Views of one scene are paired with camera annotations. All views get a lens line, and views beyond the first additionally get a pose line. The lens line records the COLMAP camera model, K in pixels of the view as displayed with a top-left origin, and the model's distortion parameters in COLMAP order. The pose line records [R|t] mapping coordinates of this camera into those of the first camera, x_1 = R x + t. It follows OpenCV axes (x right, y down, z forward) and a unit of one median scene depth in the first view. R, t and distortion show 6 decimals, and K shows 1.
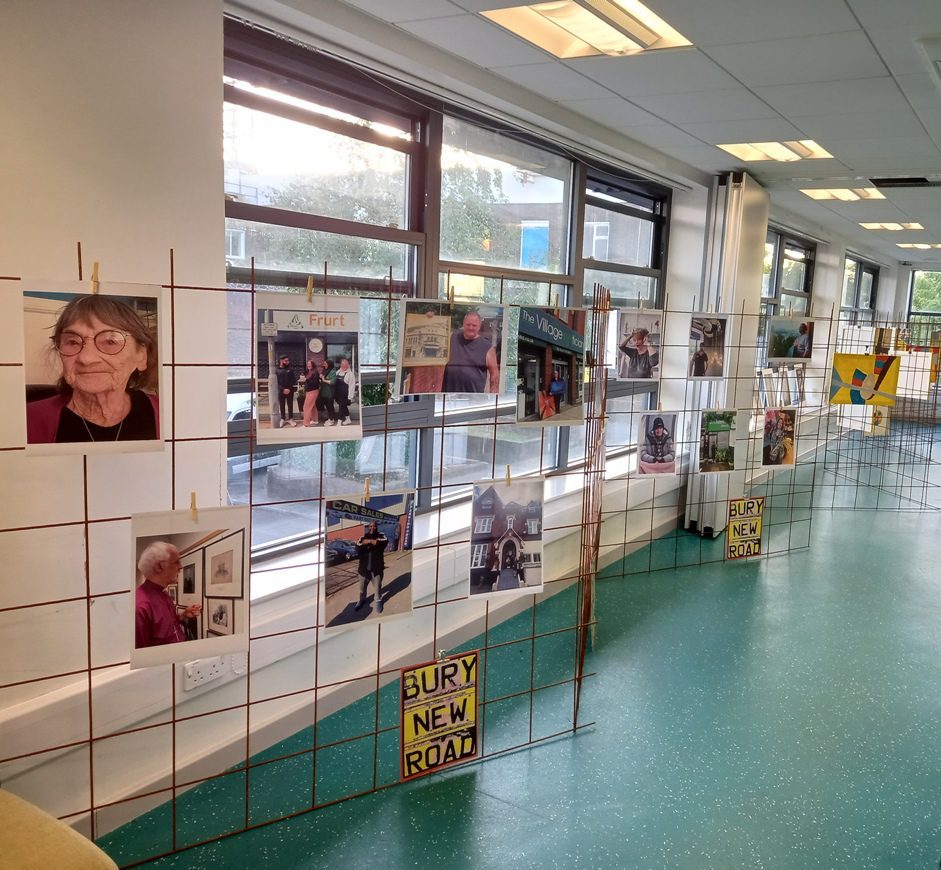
lens RADIAL K [[902.1, 0, 470.9], [0, 902.1, 434.3], [0, 0, 1]] dist [0.007129, 0.000000]
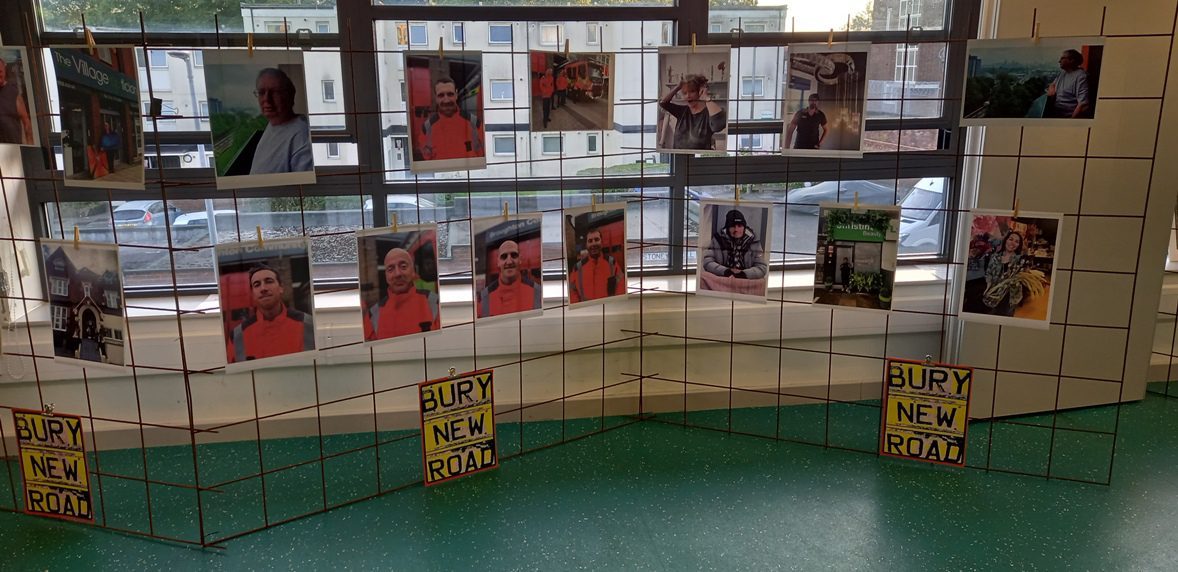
lens RADIAL K [[830.3, 0, 588.7], [0, 830.3, 285.3], [0, 0, 1]] dist [0.011733, 0.003521]
pose [[0.626138, 0.140506, -0.766948, 0.993678], [-0.075800, 0.989939, 0.119476, -0.045989], [0.776019, -0.016674, 0.630489, 0.844099]]
